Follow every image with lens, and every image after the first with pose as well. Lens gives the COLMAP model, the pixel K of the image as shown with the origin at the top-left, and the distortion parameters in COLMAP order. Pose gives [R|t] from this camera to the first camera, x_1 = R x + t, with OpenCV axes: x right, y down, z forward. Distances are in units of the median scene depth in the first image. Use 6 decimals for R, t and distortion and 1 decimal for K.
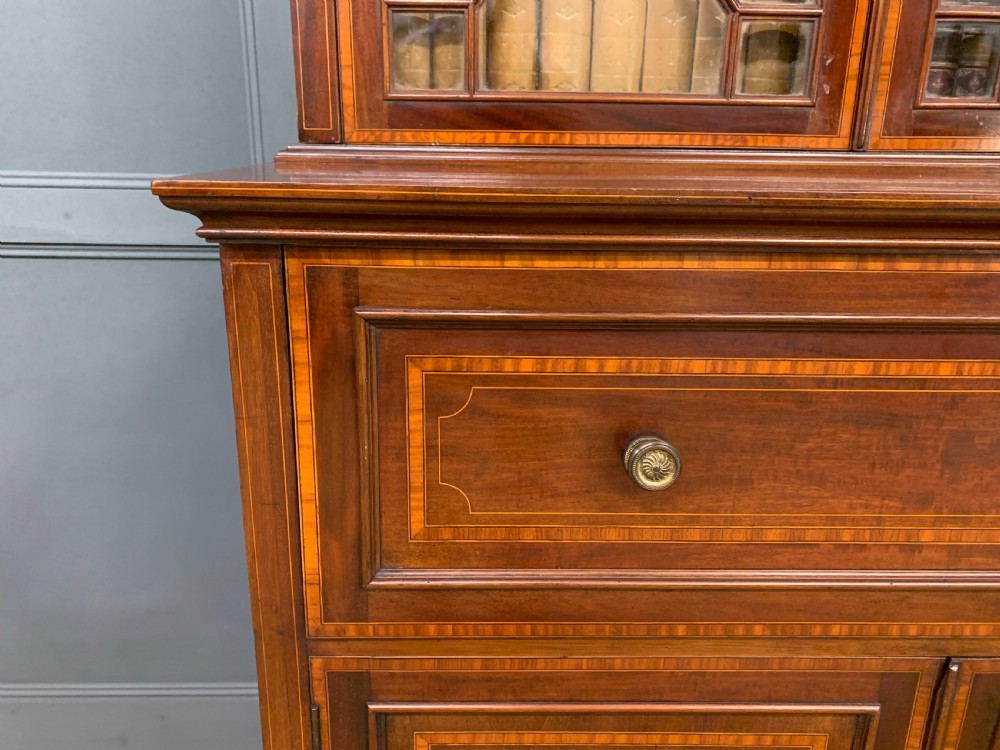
lens RADIAL K [[765.6, 0, 490.7], [0, 765.6, 366.8], [0, 0, 1]] dist [0.062708, -0.105384]
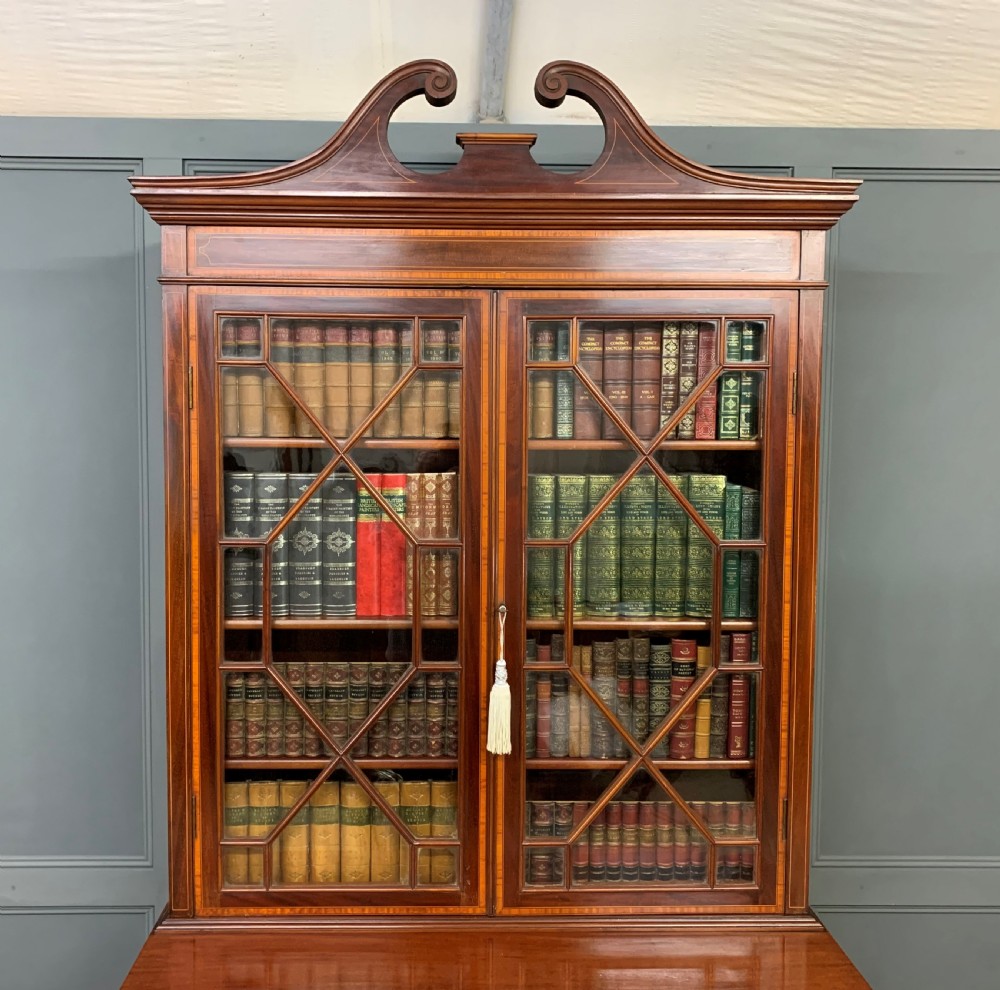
lens RADIAL K [[1018.5, 0, 459.7], [0, 1018.5, 496.7], [0, 0, 1]] dist [0.170976, -0.436923]
pose [[0.999937, -0.009175, -0.006483, 0.583165], [0.007533, 0.975691, -0.219021, -0.937698], [0.008335, 0.218958, 0.975699, -2.005185]]
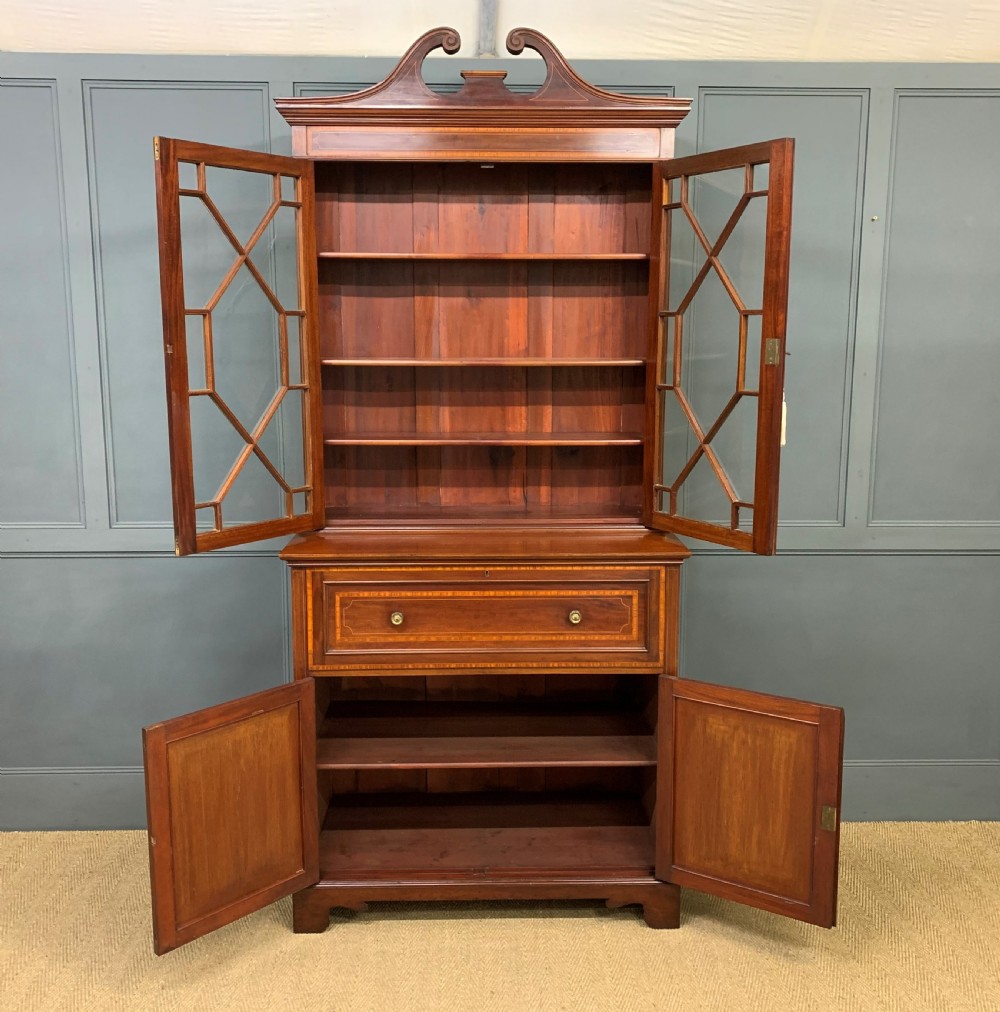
lens RADIAL K [[1030.7, 0, 505.1], [0, 1030.7, 500.8], [0, 0, 1]] dist [0.170976, -0.436923]
pose [[0.999898, -0.014115, 0.001940, 0.745135], [0.014248, 0.991751, -0.127386, 0.205201], [-0.000126, 0.127401, 0.991851, -4.274462]]
